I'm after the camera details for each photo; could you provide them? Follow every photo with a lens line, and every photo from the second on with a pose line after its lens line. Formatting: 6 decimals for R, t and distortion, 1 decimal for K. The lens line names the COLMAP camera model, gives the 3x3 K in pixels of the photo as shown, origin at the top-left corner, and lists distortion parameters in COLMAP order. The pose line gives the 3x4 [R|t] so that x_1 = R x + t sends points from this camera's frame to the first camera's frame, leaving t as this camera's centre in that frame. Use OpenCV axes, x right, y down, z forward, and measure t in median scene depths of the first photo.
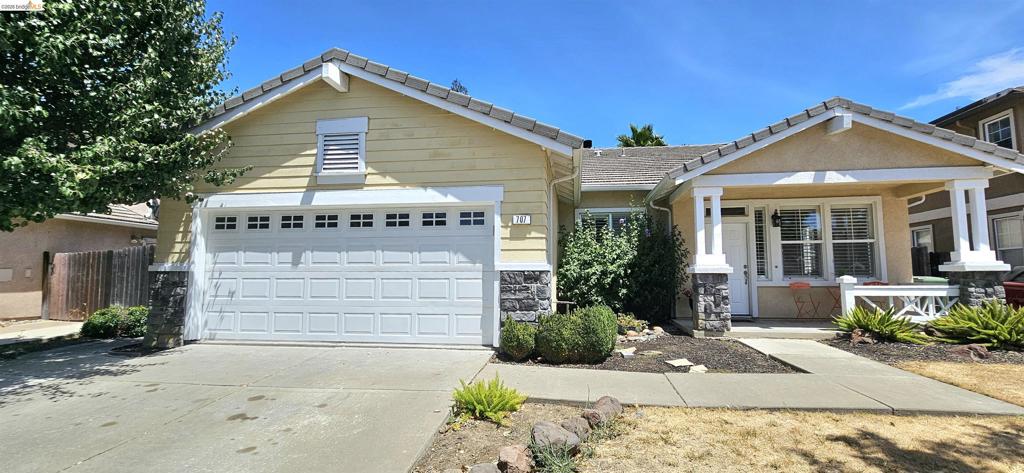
lens RADIAL K [[415.9, 0, 512.0], [0, 415.9, 236.5], [0, 0, 1]] dist [0.000707, 0.000054]
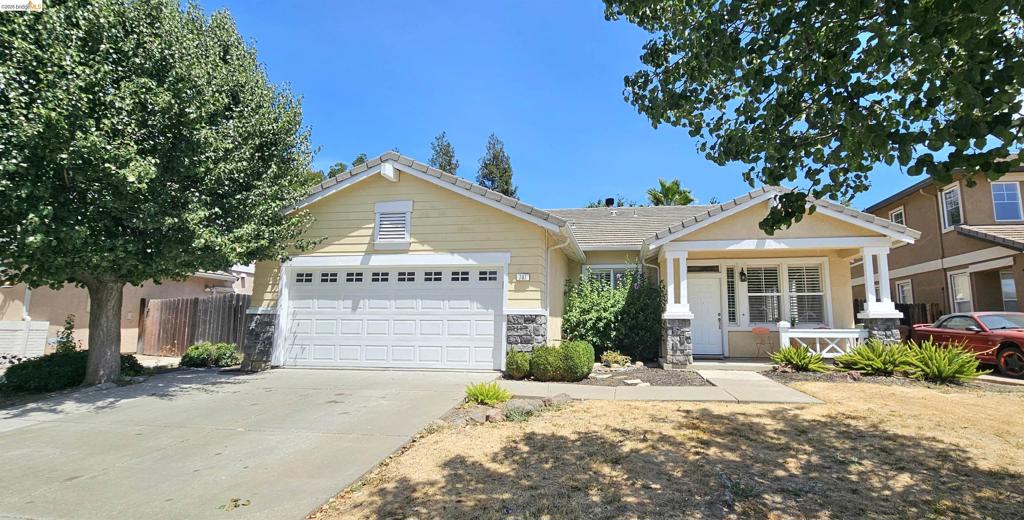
lens RADIAL K [[459.4, 0, 554.7], [0, 459.4, 260.8], [0, 0, 1]] dist [-0.001837, -0.000150]
pose [[0.999939, 0.005719, -0.009400, 0.127764], [-0.006199, 0.998633, -0.051905, -0.015107], [0.009091, 0.051960, 0.998608, -0.465883]]
